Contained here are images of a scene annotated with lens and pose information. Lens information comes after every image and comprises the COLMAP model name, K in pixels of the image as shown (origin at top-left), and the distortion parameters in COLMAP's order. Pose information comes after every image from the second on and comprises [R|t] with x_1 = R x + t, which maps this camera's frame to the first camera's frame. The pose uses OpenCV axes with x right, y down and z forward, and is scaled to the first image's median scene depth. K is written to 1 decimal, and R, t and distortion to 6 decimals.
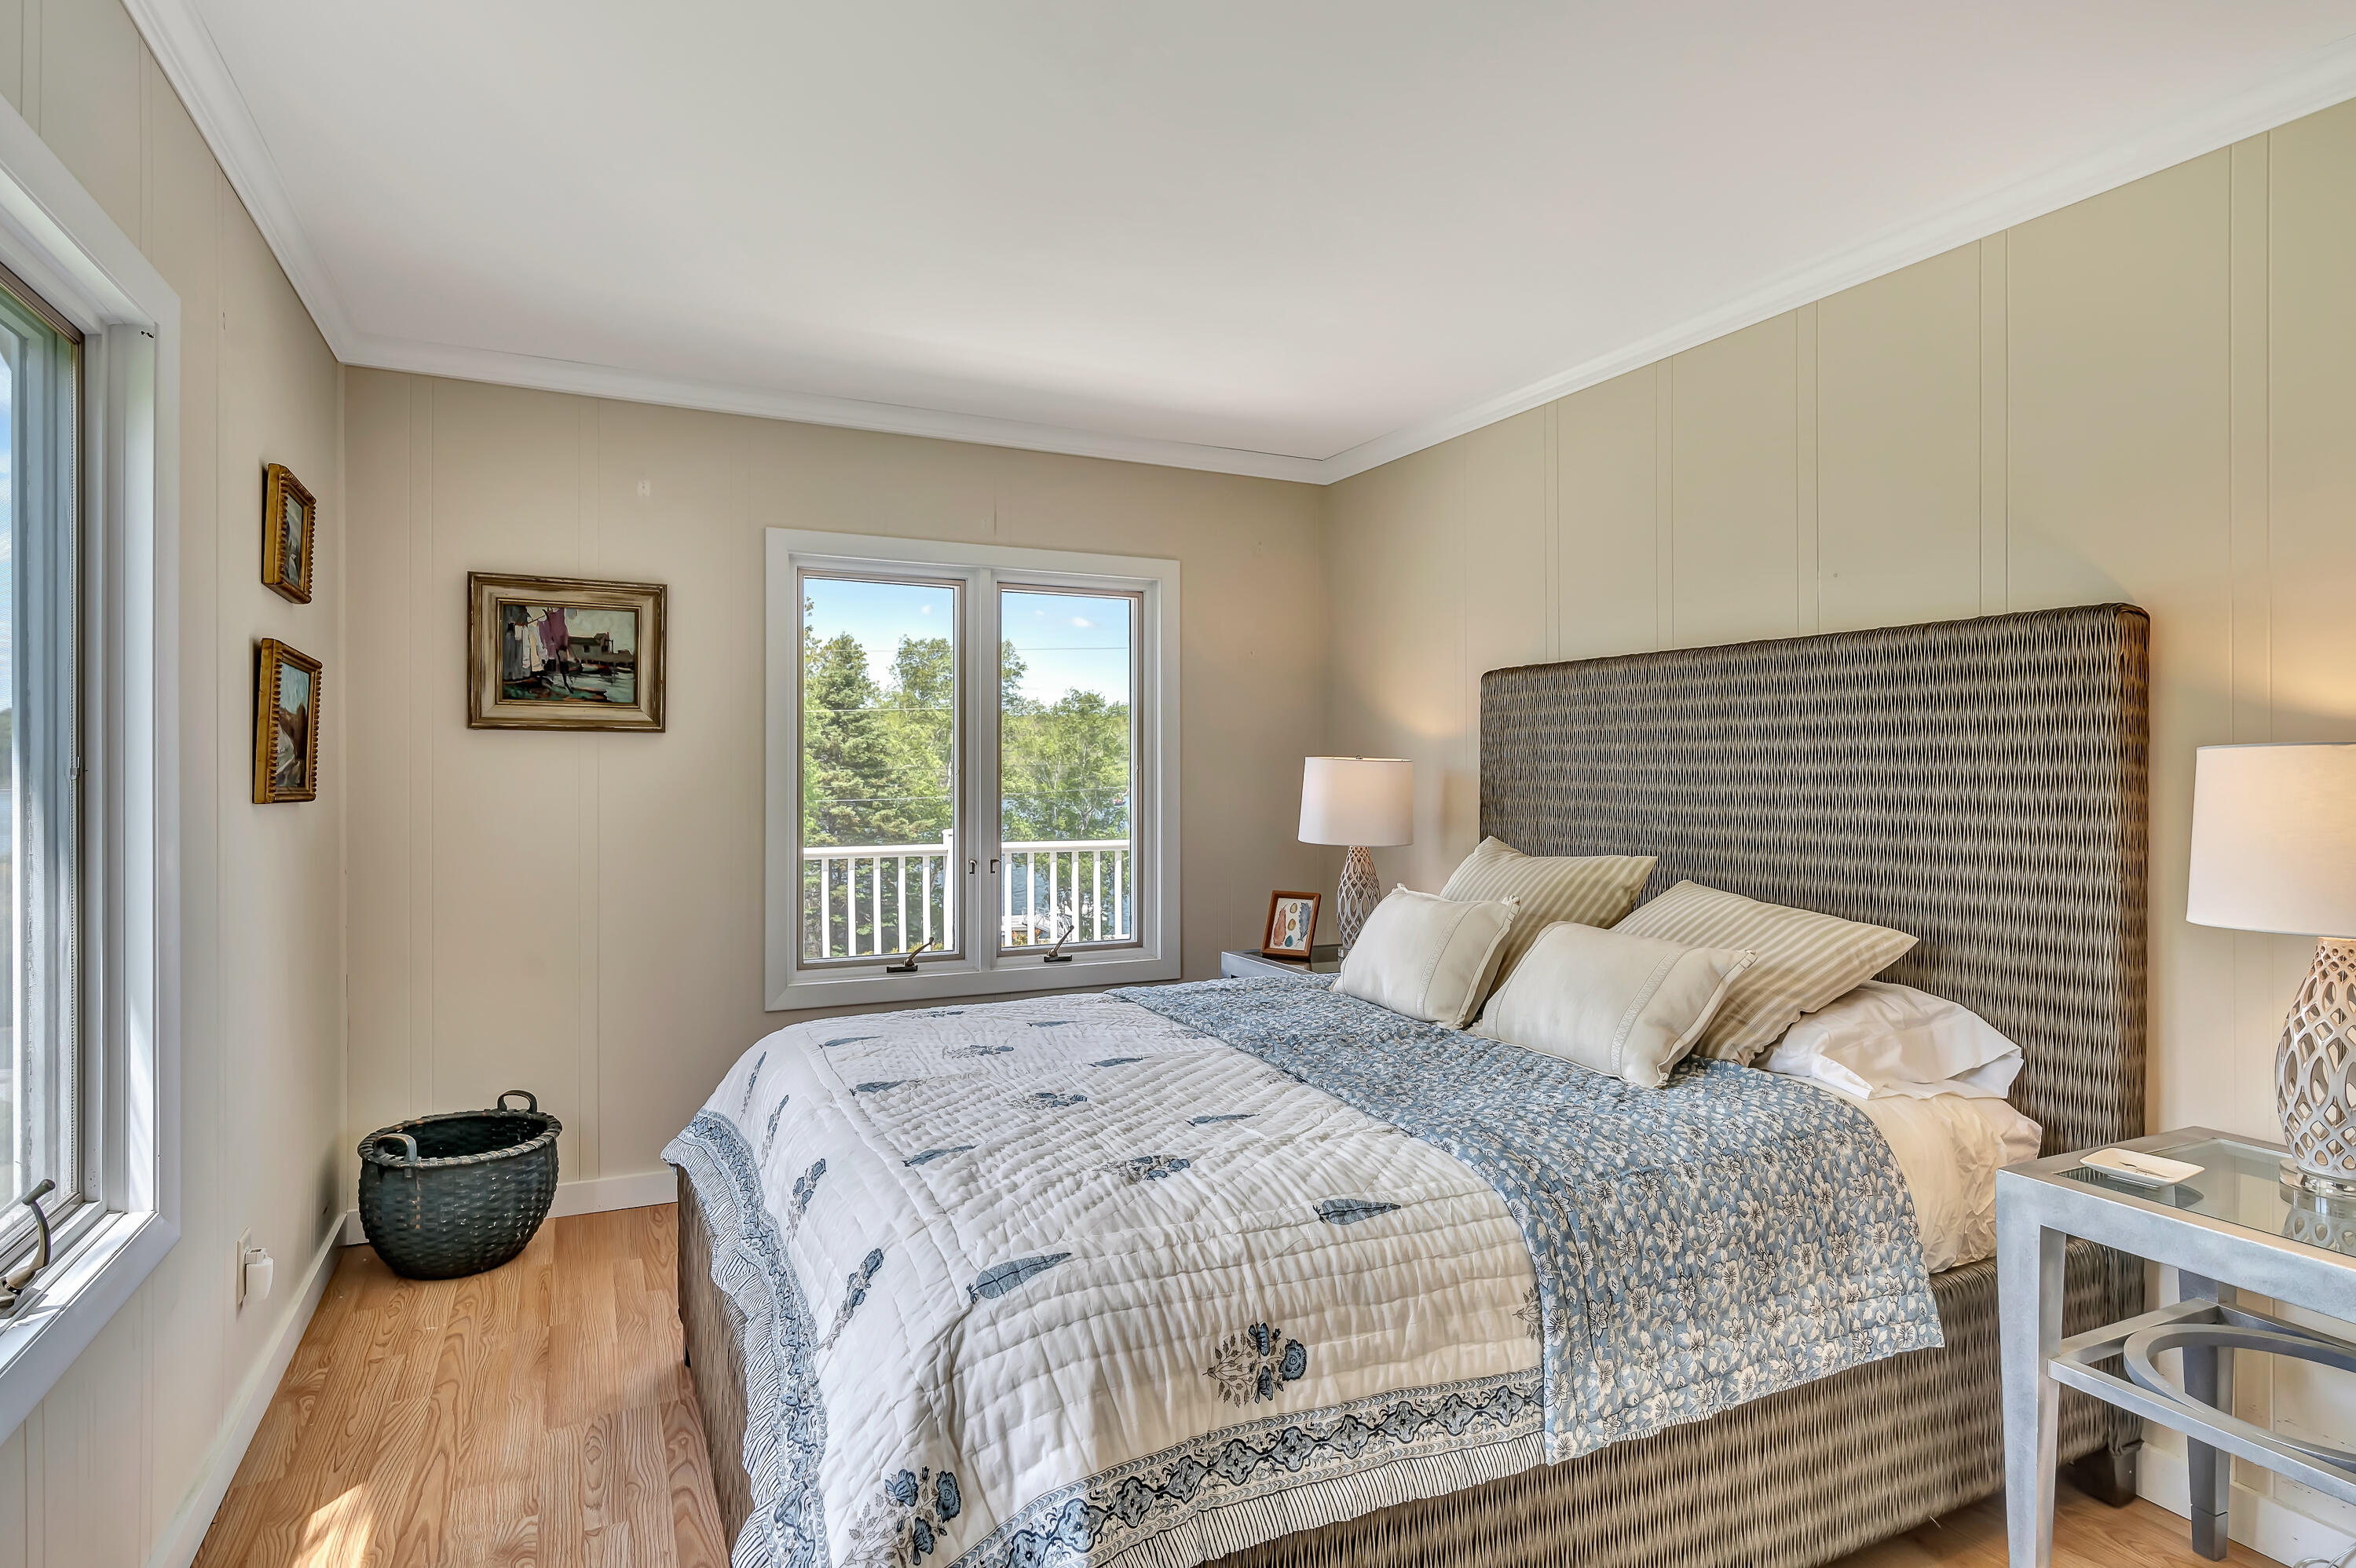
lens RADIAL K [[1230.3, 0, 1185.8], [0, 1230.3, 777.5], [0, 0, 1]] dist [-0.022538, -0.001926]
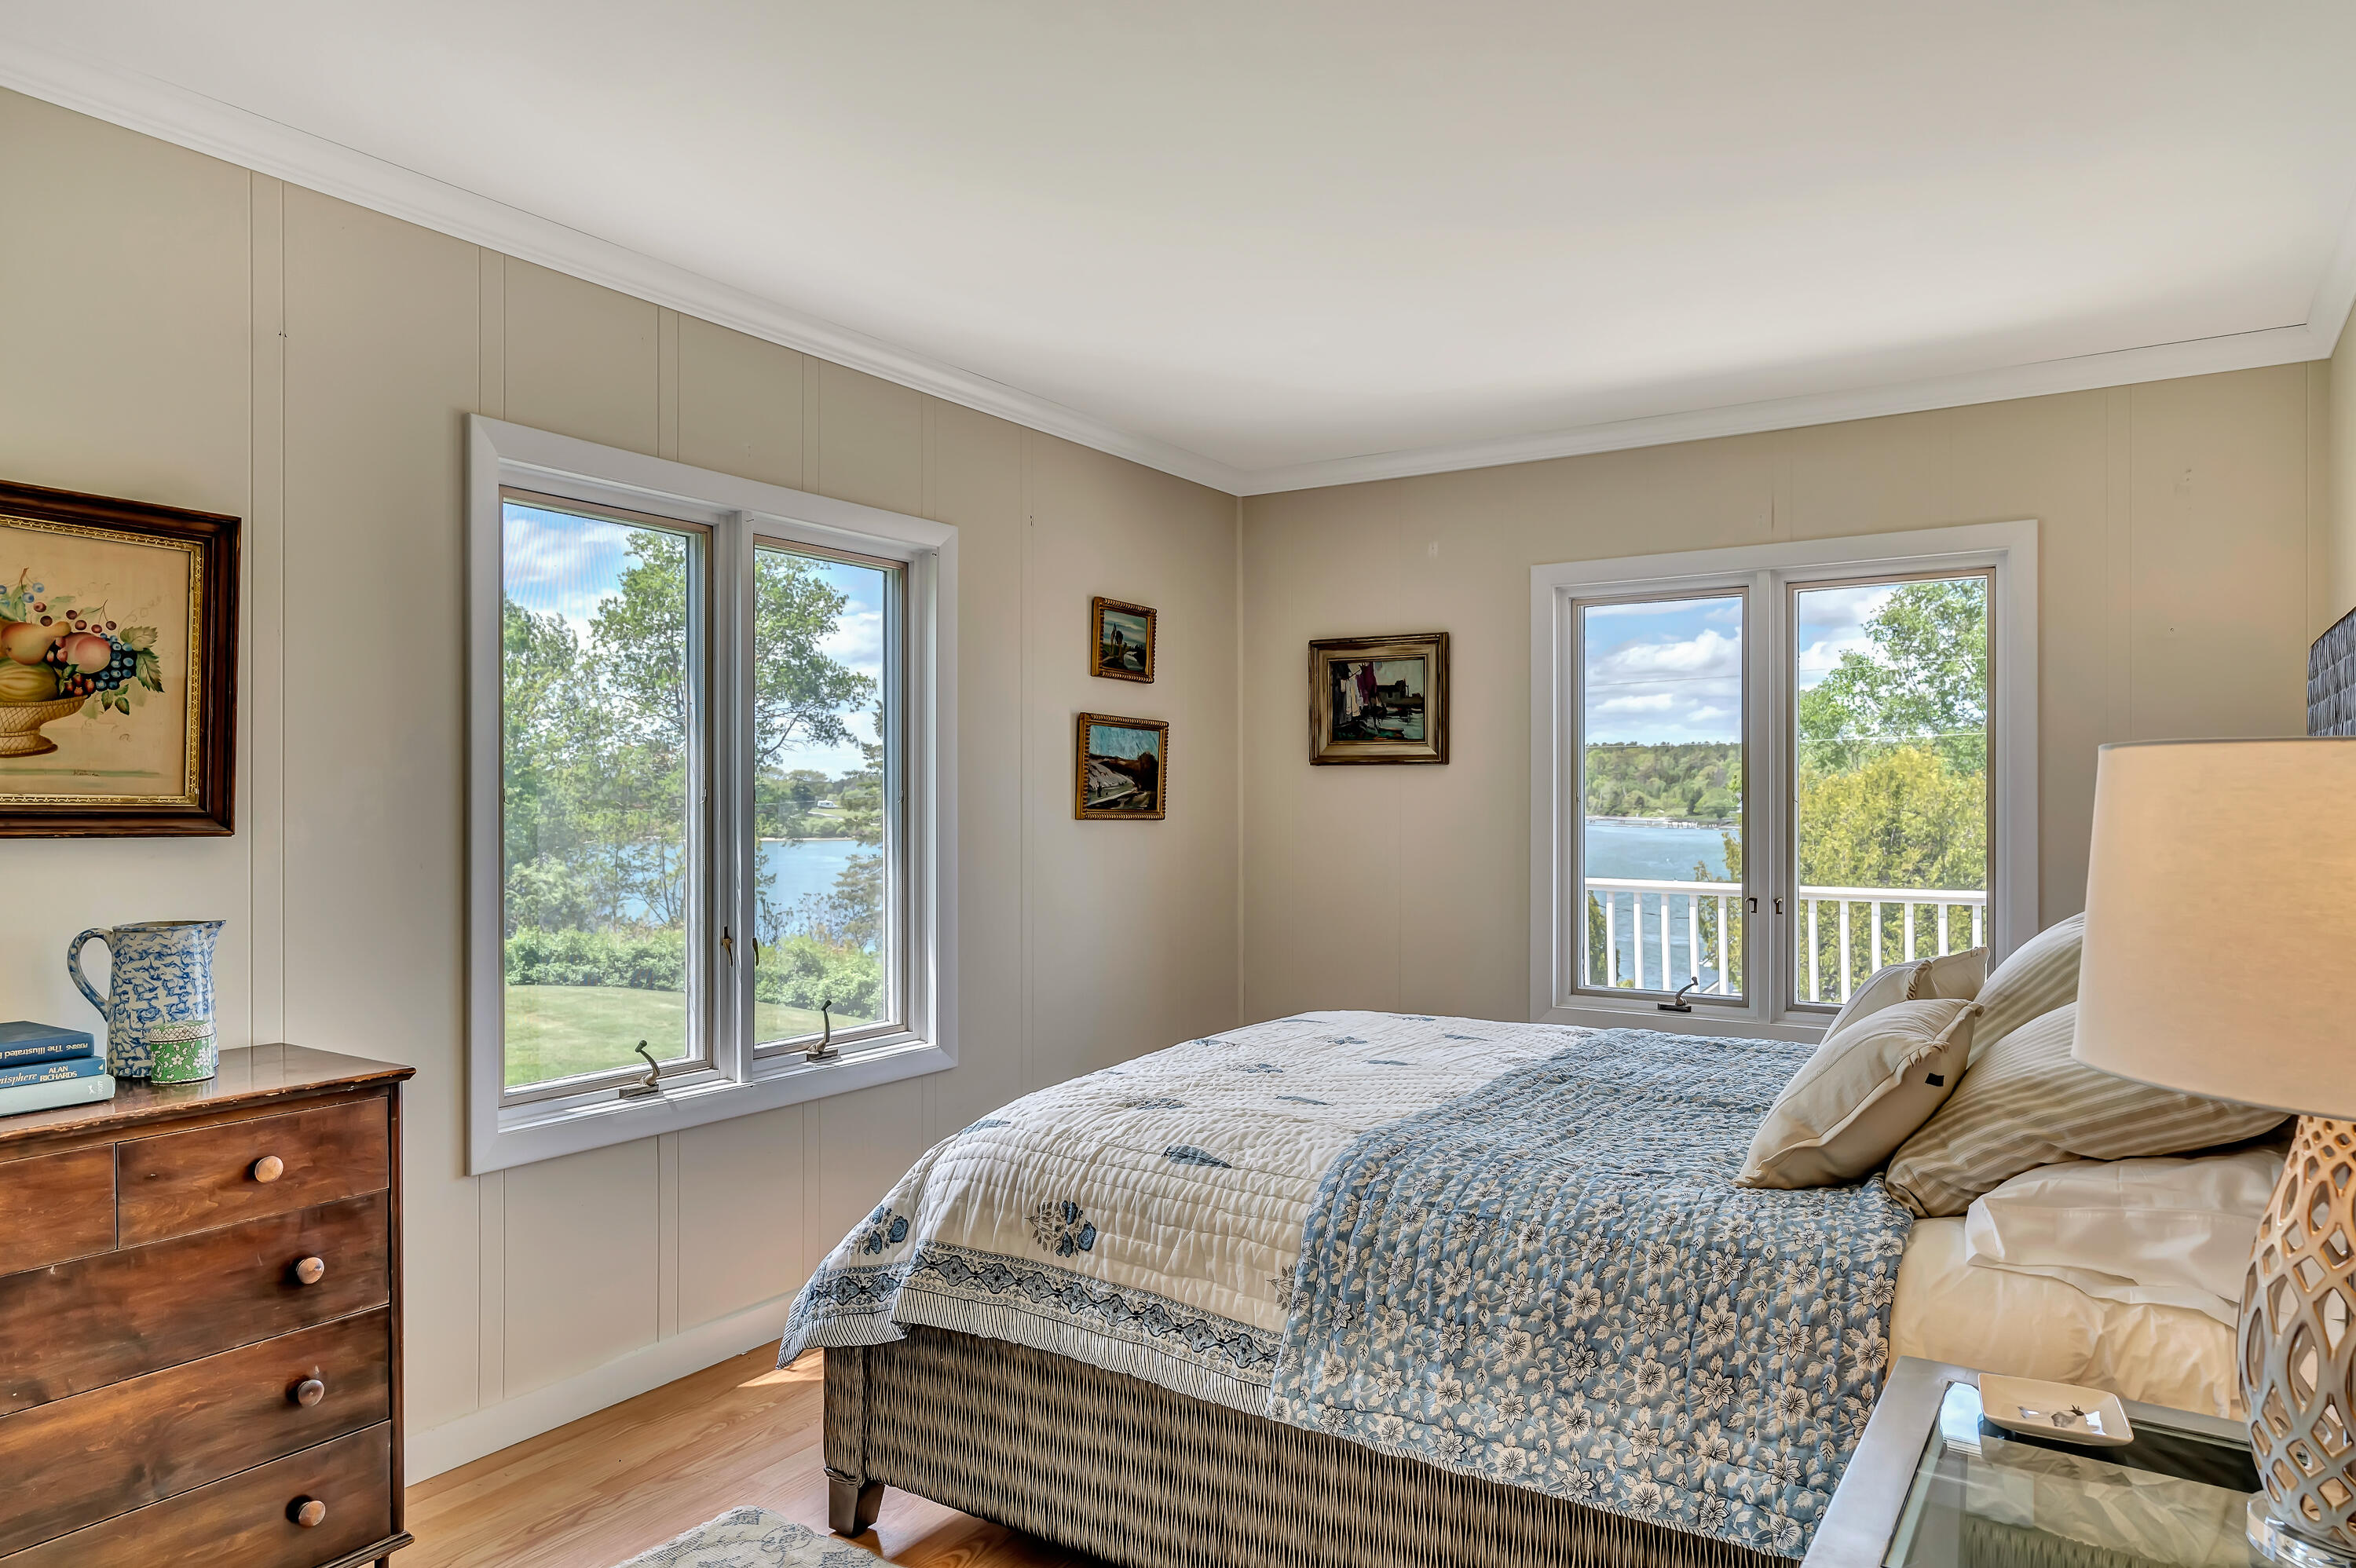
lens RADIAL K [[1496.5, 0, 1184.5], [0, 1496.5, 779.4], [0, 0, 1]] dist [-0.015647, -0.000459]
pose [[0.511579, -0.012669, -0.859143, 1.298056], [-0.001334, 0.999878, -0.015538, -0.003221], [0.859235, 0.009095, 0.511500, 0.201192]]
